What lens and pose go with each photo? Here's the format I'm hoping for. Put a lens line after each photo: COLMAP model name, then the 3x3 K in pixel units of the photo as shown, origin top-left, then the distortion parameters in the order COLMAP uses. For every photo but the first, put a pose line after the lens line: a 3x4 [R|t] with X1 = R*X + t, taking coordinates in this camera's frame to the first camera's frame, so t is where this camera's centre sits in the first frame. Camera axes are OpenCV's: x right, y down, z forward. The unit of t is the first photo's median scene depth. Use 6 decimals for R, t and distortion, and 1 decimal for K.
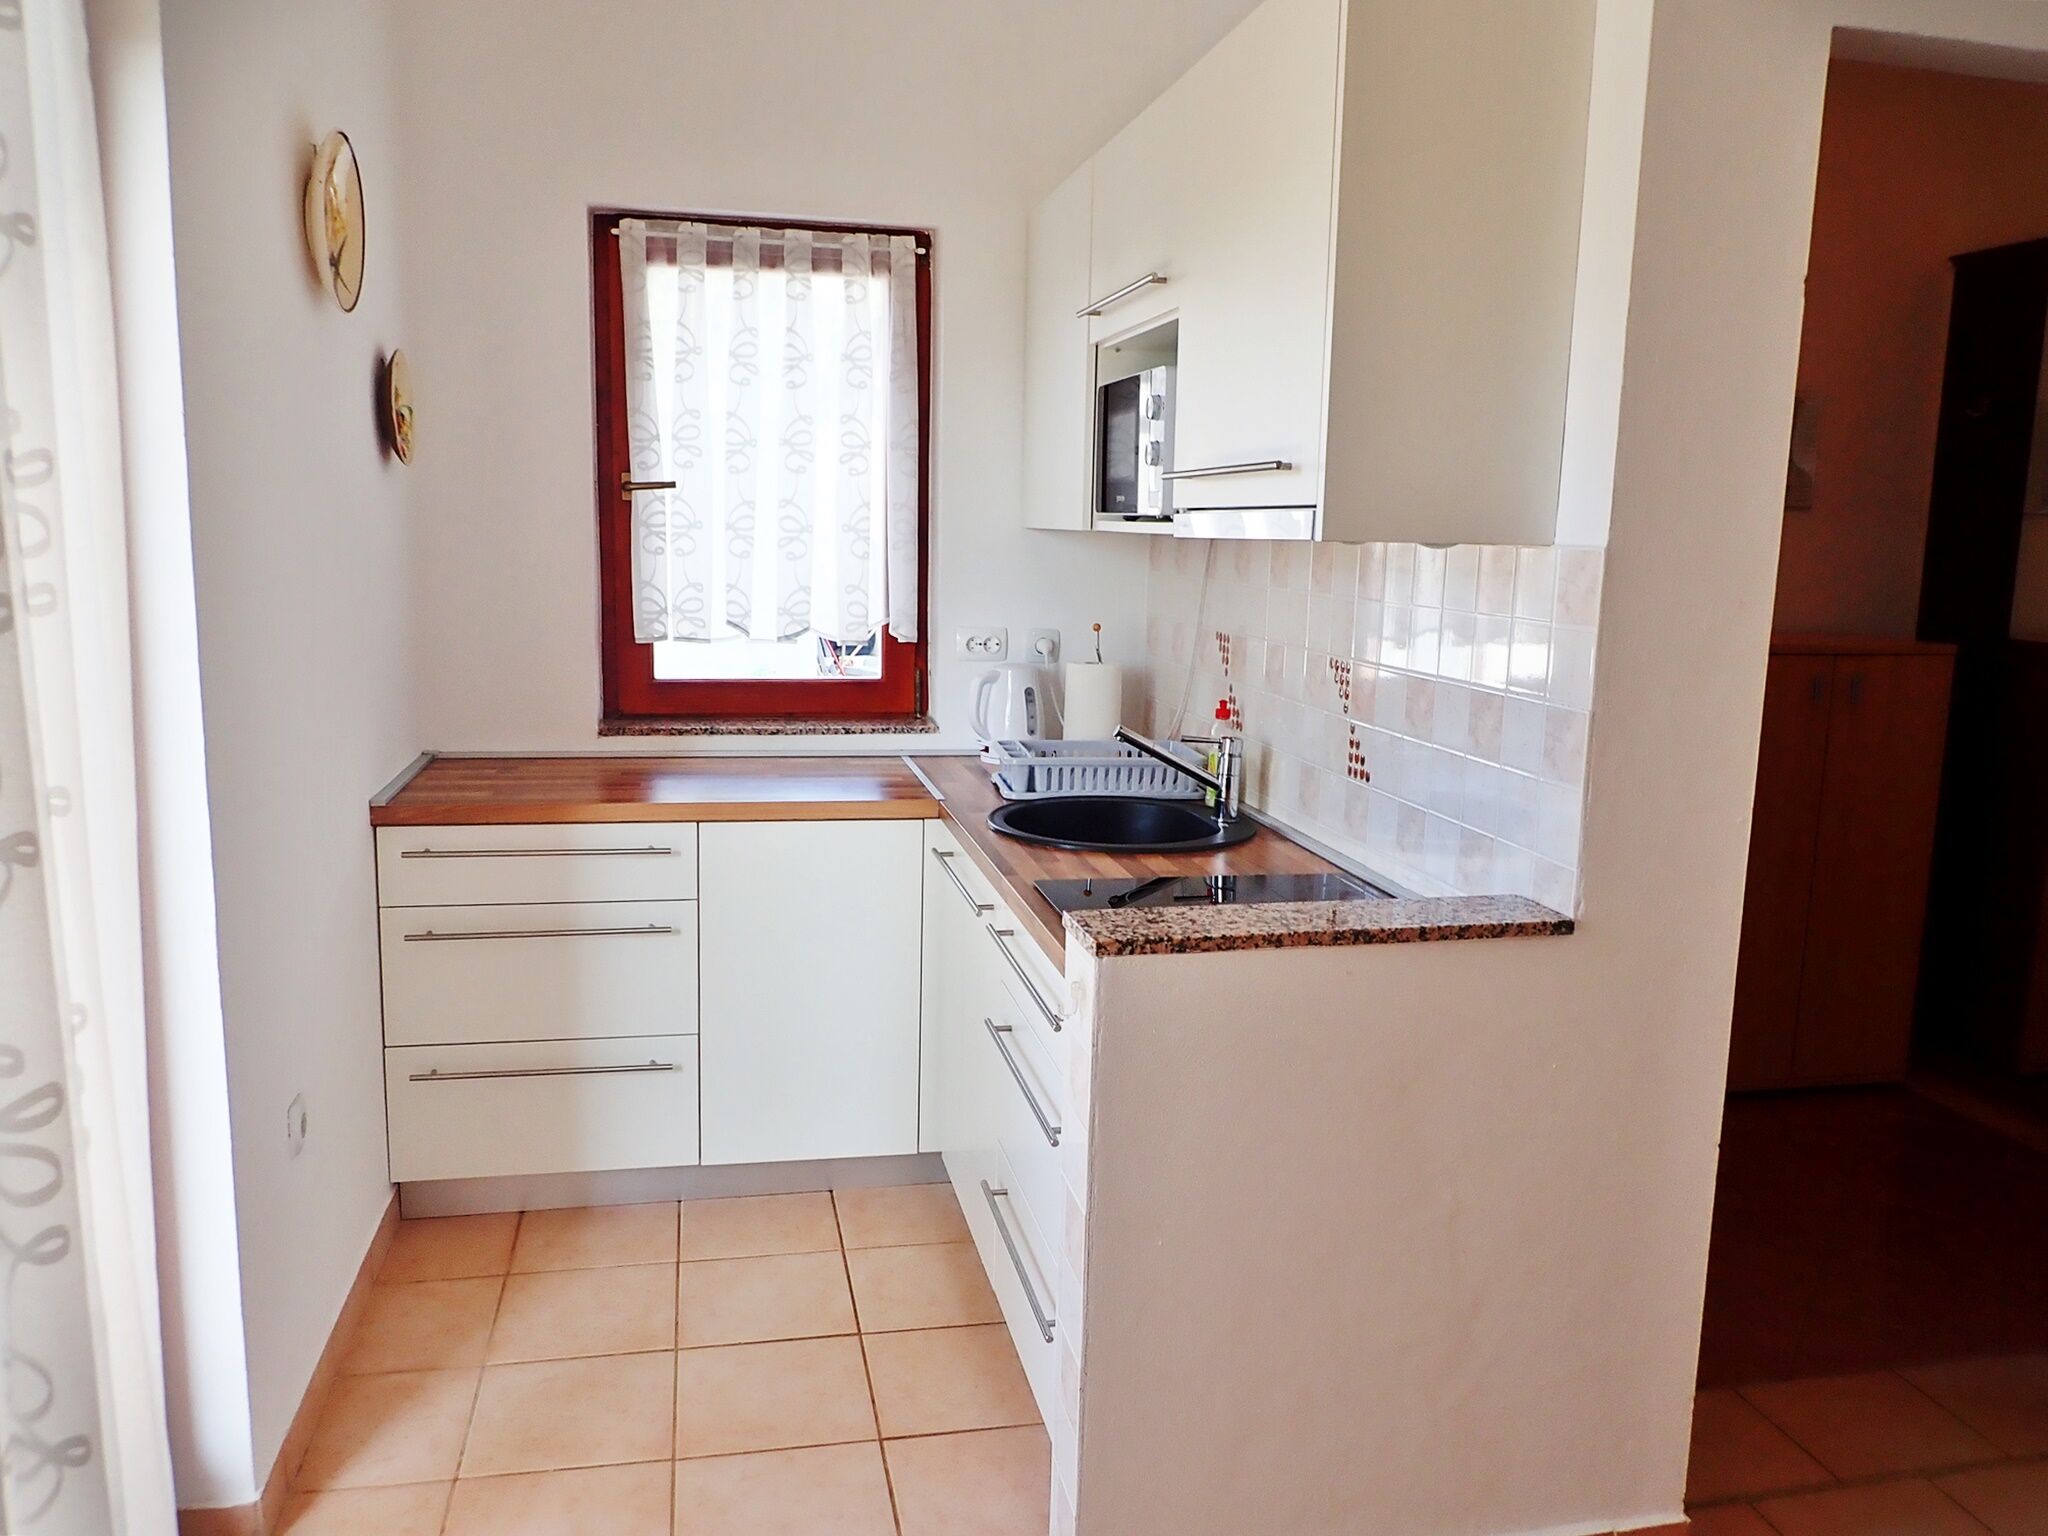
lens RADIAL K [[1537.5, 0, 1024.0], [0, 1537.5, 768.0], [0, 0, 1]] dist [-0.002464, -0.007552]
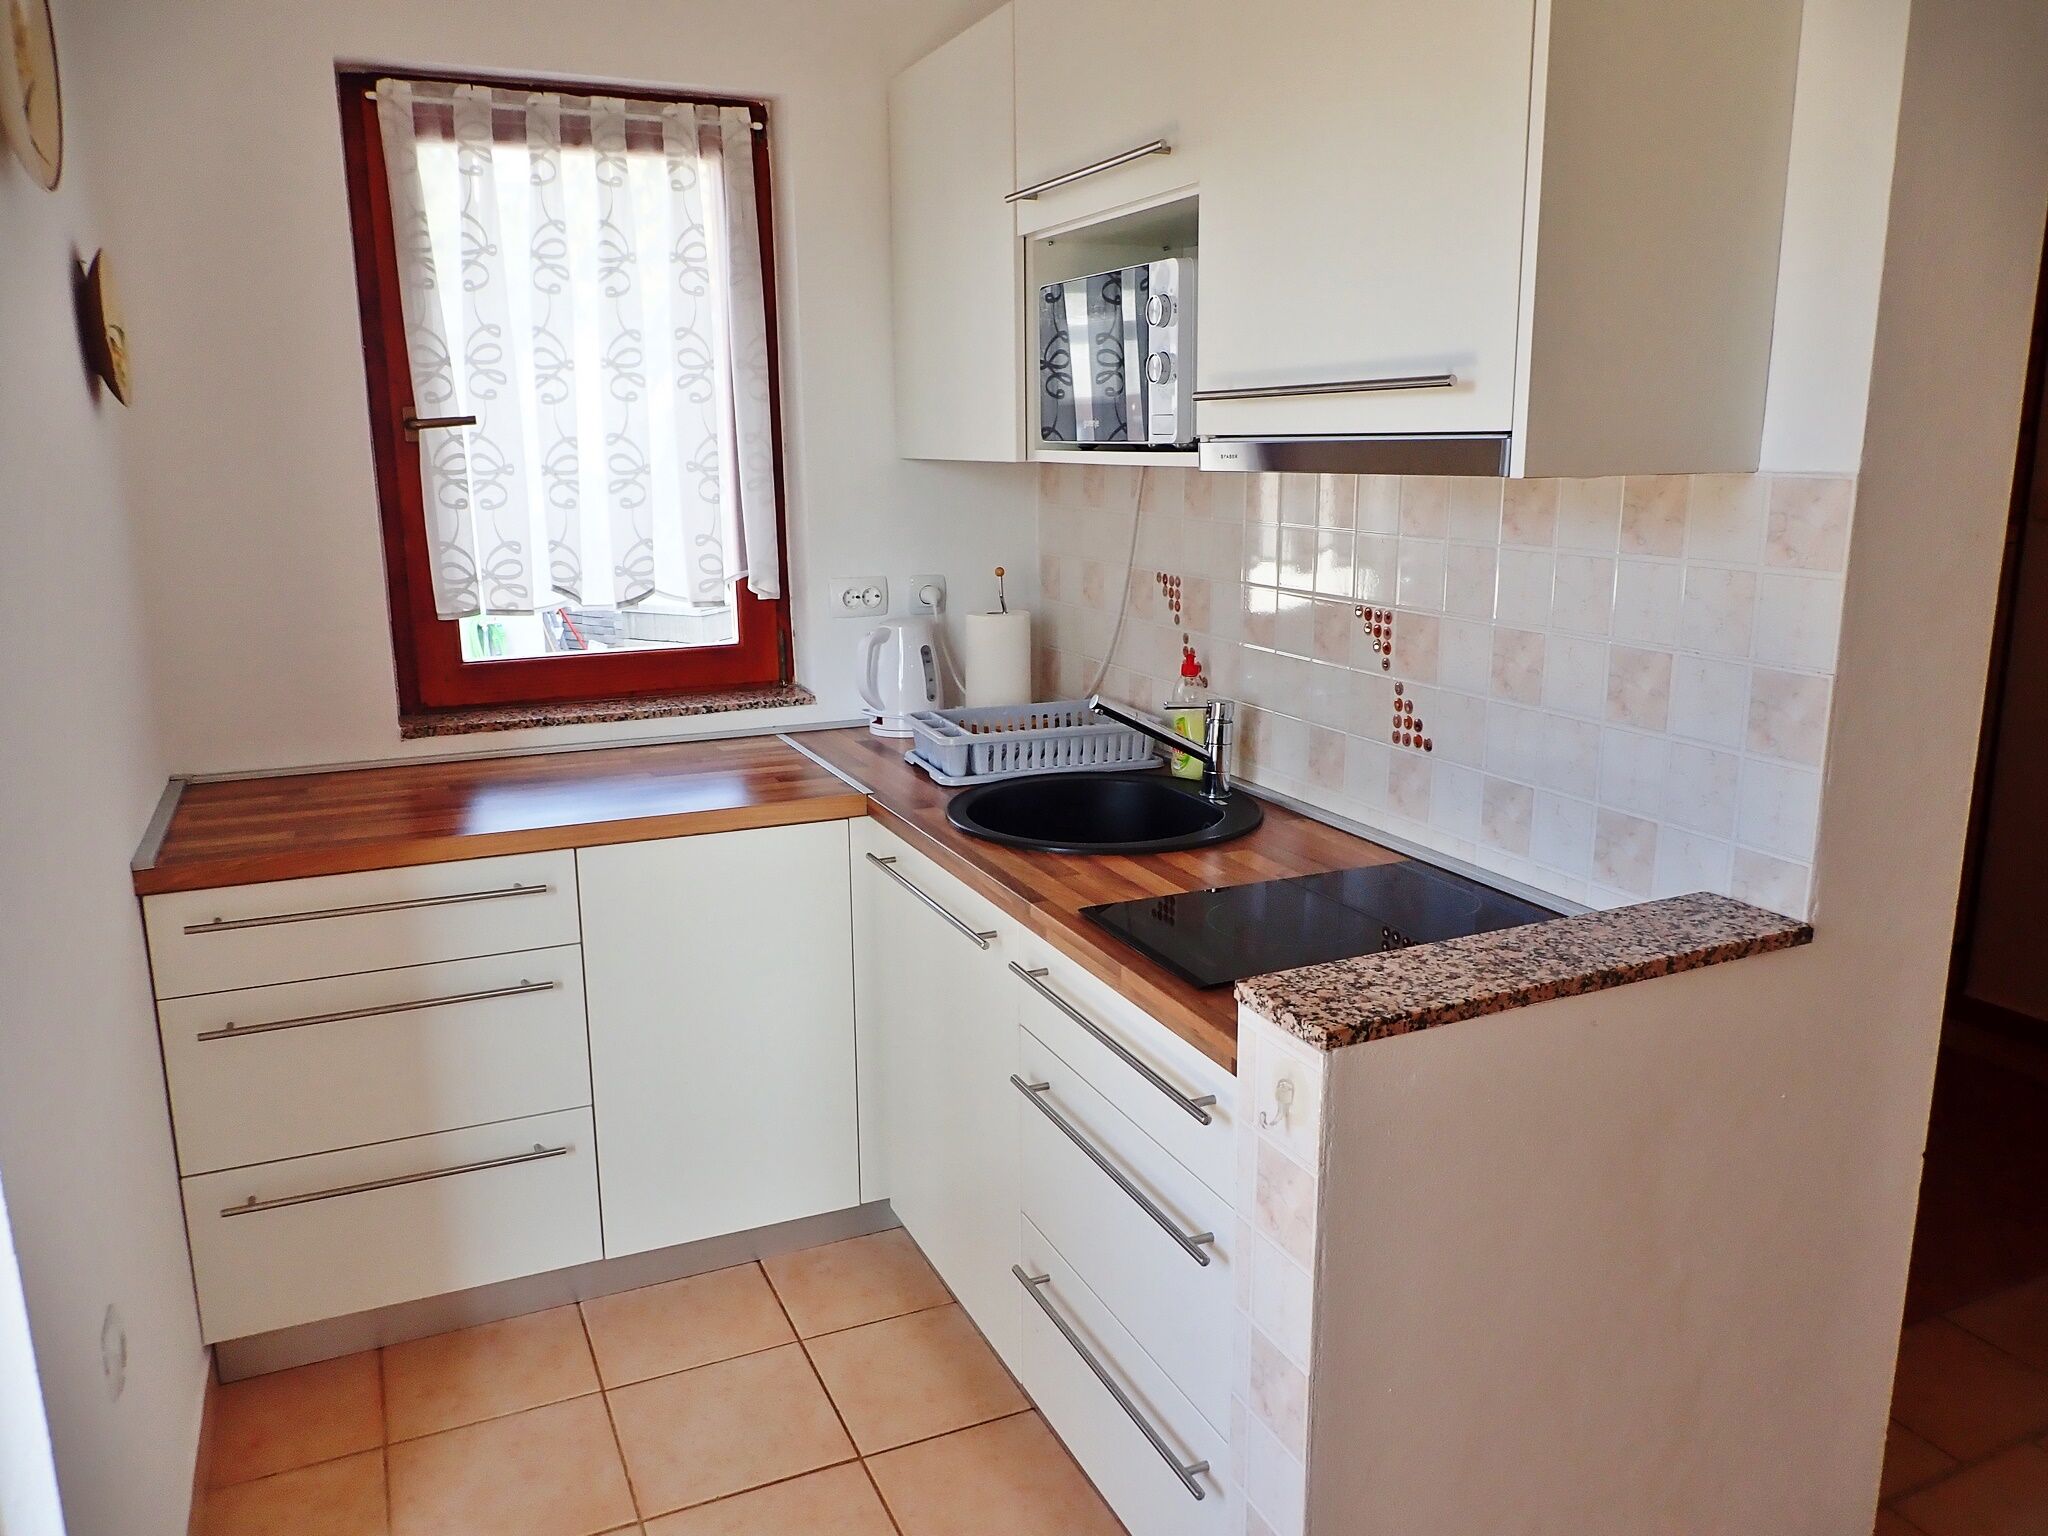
lens RADIAL K [[1499.3, 0, 1024.0], [0, 1499.3, 768.0], [0, 0, 1]] dist [-0.003667, -0.008597]
pose [[0.976045, -0.076684, 0.203609, -0.121256], [0.064235, 0.995678, 0.067071, -0.037649], [-0.207872, -0.052386, 0.976752, 0.167626]]
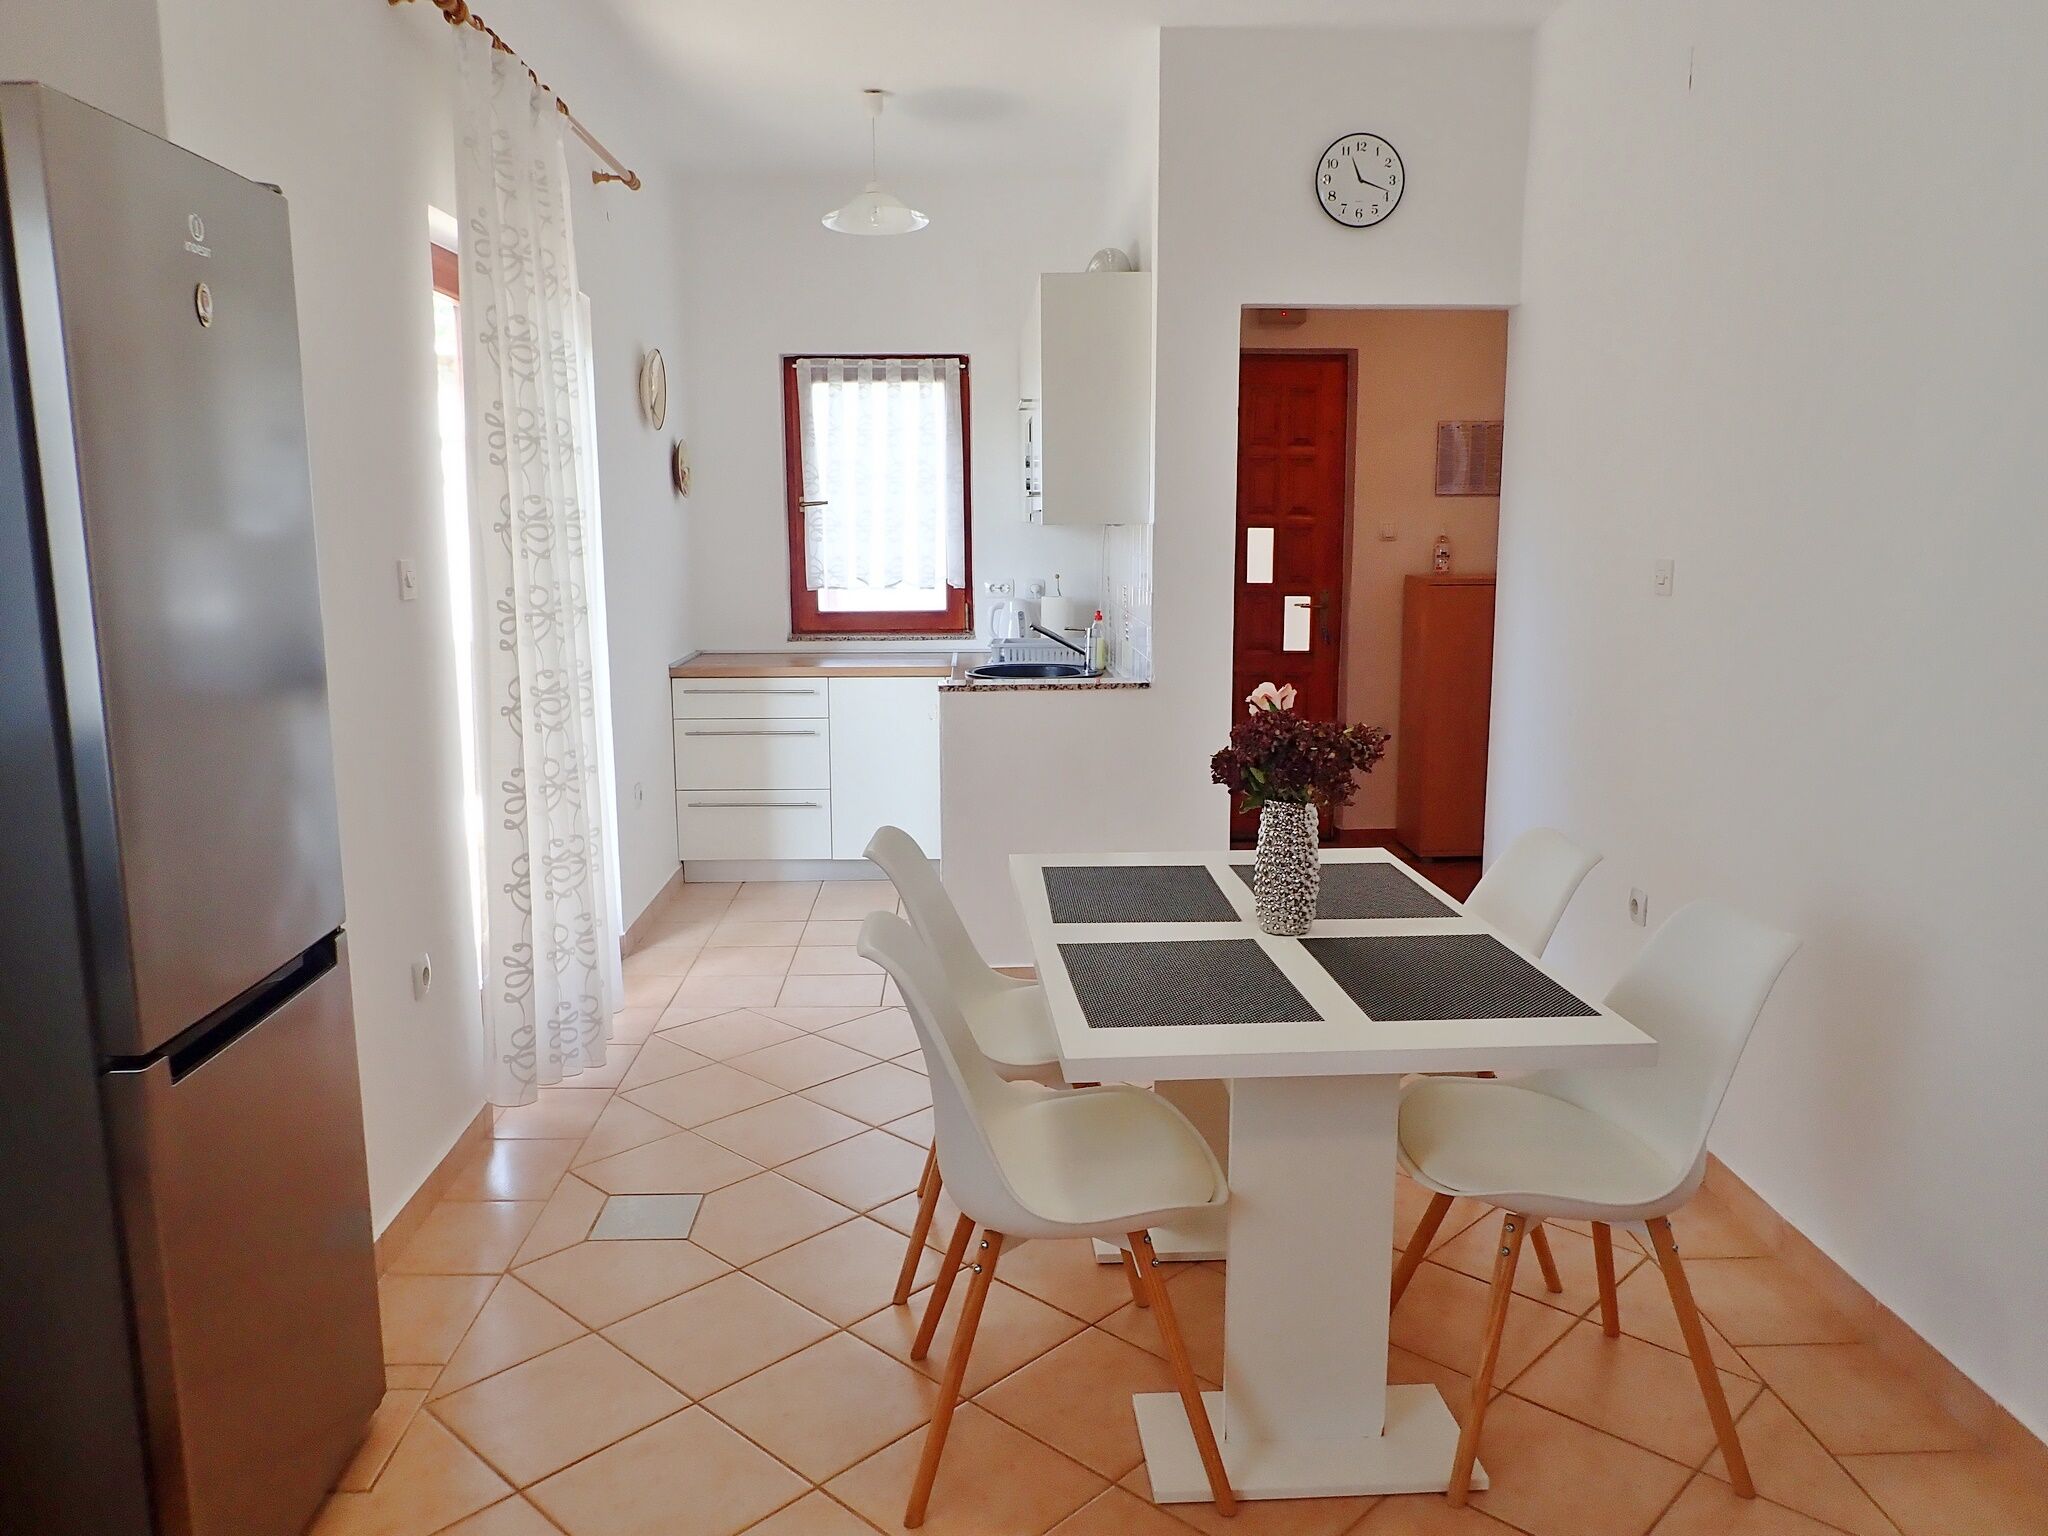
lens RADIAL K [[1499.3, 0, 1024.0], [0, 1499.3, 768.0], [0, 0, 1]] dist [-0.003667, -0.008597]
pose [[0.985451, 0.001795, -0.169949, 0.306403], [-0.000180, 0.999955, 0.009521, 0.113645], [0.169959, -0.009352, 0.985407, -0.716568]]
